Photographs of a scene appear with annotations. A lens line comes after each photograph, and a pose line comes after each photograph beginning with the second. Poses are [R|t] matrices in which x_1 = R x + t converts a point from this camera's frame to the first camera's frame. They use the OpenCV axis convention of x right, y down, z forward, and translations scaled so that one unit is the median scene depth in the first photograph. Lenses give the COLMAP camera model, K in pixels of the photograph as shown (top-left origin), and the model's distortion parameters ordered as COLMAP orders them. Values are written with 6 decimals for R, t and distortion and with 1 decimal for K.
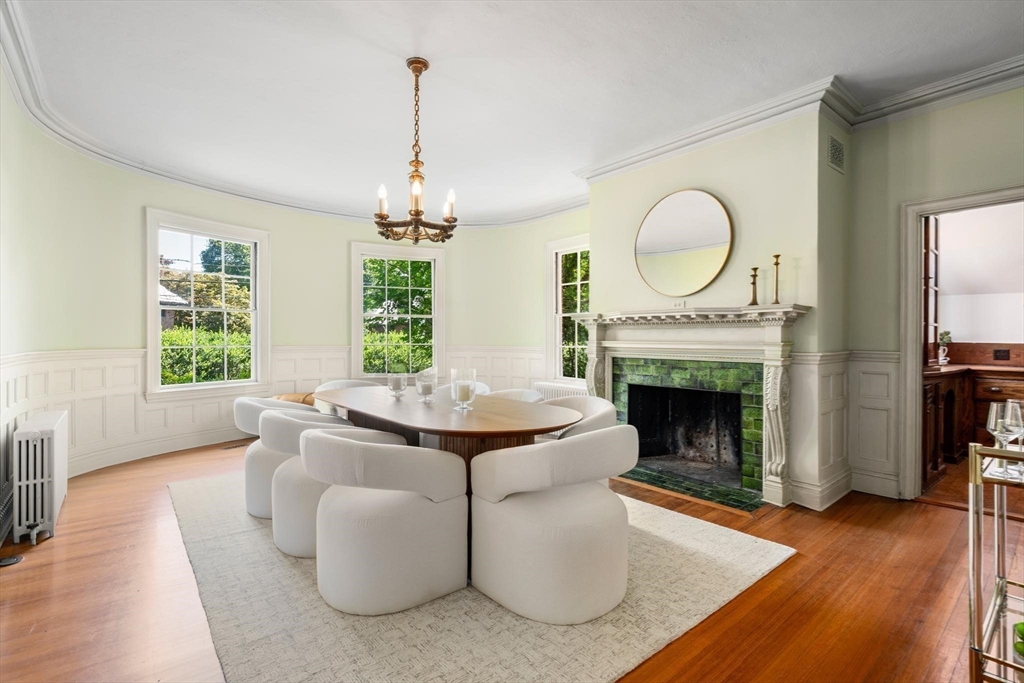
lens RADIAL K [[470.7, 0, 505.6], [0, 470.7, 336.7], [0, 0, 1]] dist [-0.016172, 0.001056]
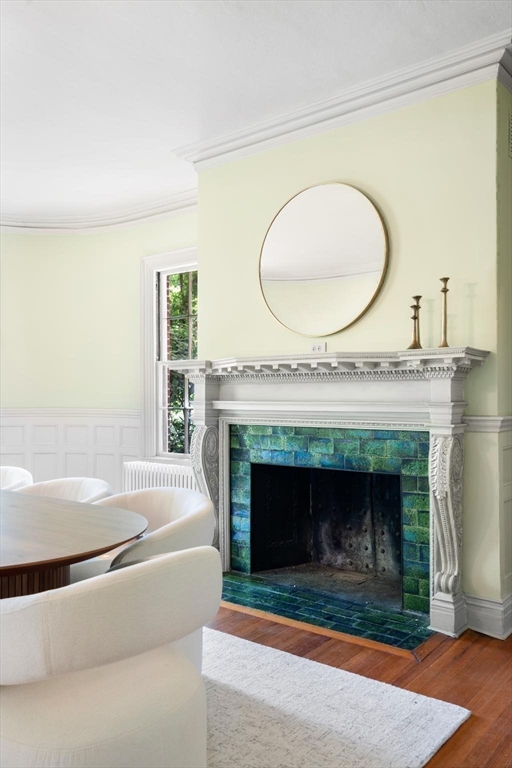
lens RADIAL K [[640.8, 0, 256.4], [0, 640.8, 386.9], [0, 0, 1]] dist [-0.003290, -0.013964]
pose [[0.975885, -0.002678, 0.218267, 0.082782], [0.004879, 0.999943, -0.009543, -0.002352], [-0.218229, 0.010377, 0.975842, 0.110316]]
